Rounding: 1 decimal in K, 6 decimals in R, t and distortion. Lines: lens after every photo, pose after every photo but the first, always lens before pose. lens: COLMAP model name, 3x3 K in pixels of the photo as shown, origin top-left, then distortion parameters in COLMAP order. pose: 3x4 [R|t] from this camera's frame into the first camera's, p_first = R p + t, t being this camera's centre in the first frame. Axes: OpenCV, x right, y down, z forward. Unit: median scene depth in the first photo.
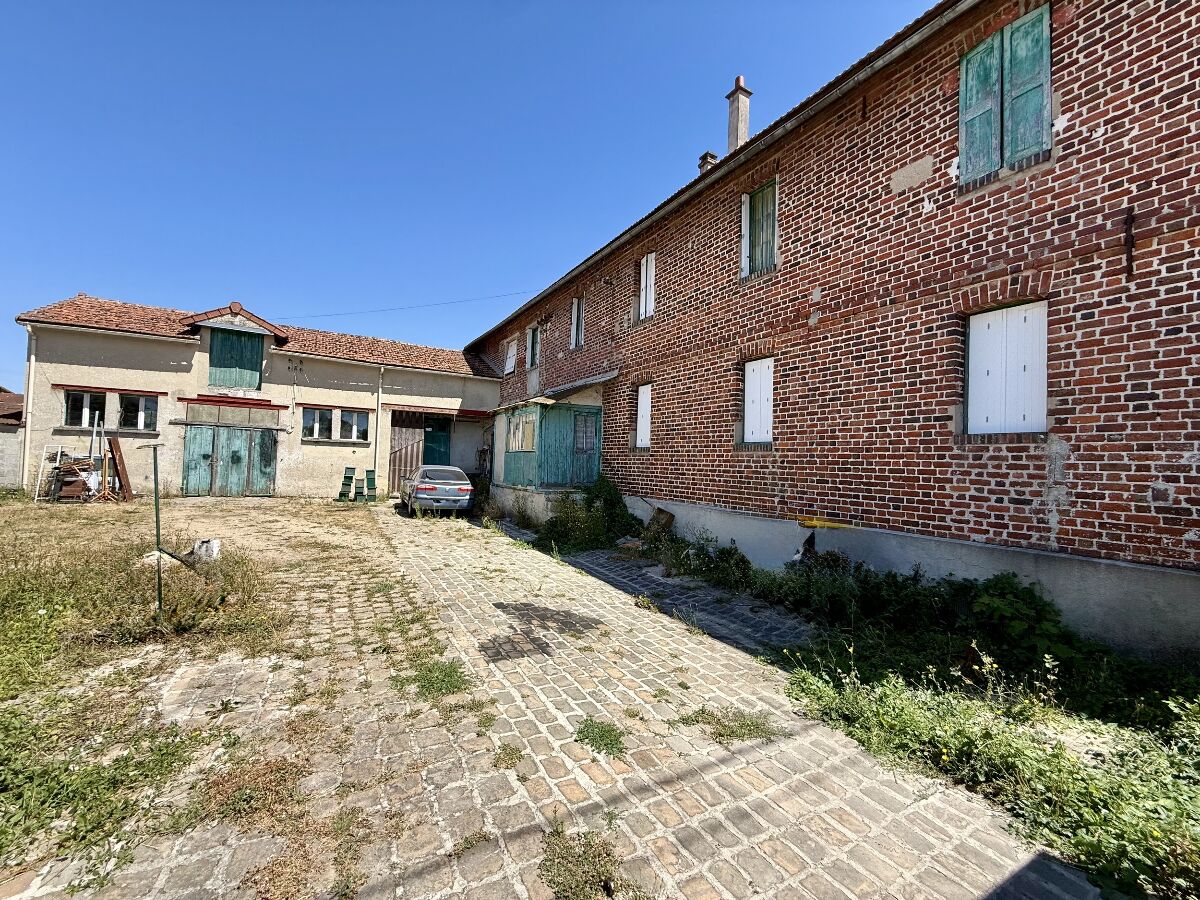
lens RADIAL K [[483.3, 0, 600.3], [0, 483.3, 448.2], [0, 0, 1]] dist [0.001317, -0.000264]
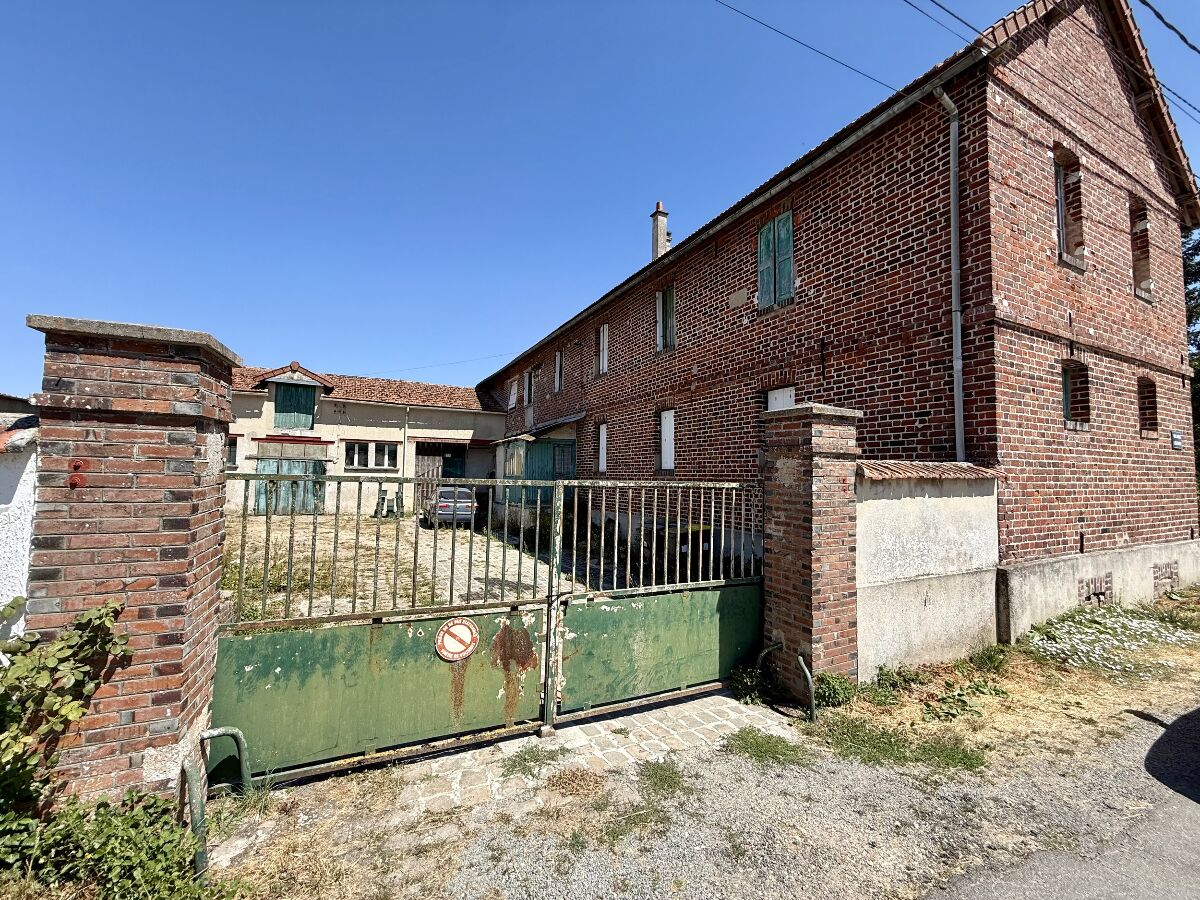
lens RADIAL K [[483.3, 0, 599.8], [0, 483.3, 446.6], [0, 0, 1]] dist [0.001317, -0.000264]
pose [[0.998466, -0.022467, -0.050597, 0.114048], [0.020763, 0.999208, -0.033958, -0.019860], [0.051320, 0.032855, 0.998142, -0.235419]]
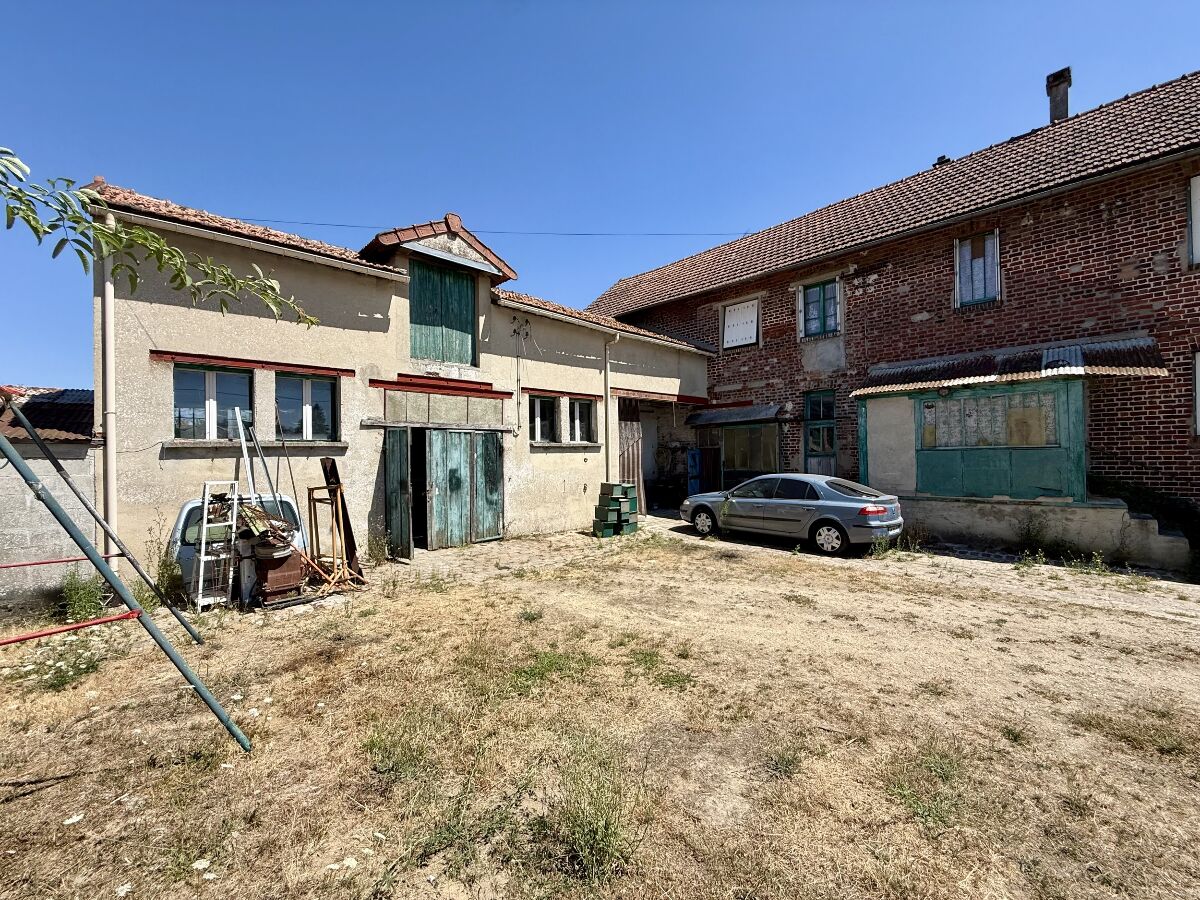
lens RADIAL K [[483.3, 0, 597.7], [0, 483.3, 449.7], [0, 0, 1]] dist [0.001317, -0.000264]
pose [[0.962448, -0.050281, 0.266770, -0.796960], [0.044171, 0.998607, 0.028859, -0.029813], [-0.267850, -0.015992, 0.963328, 0.412238]]
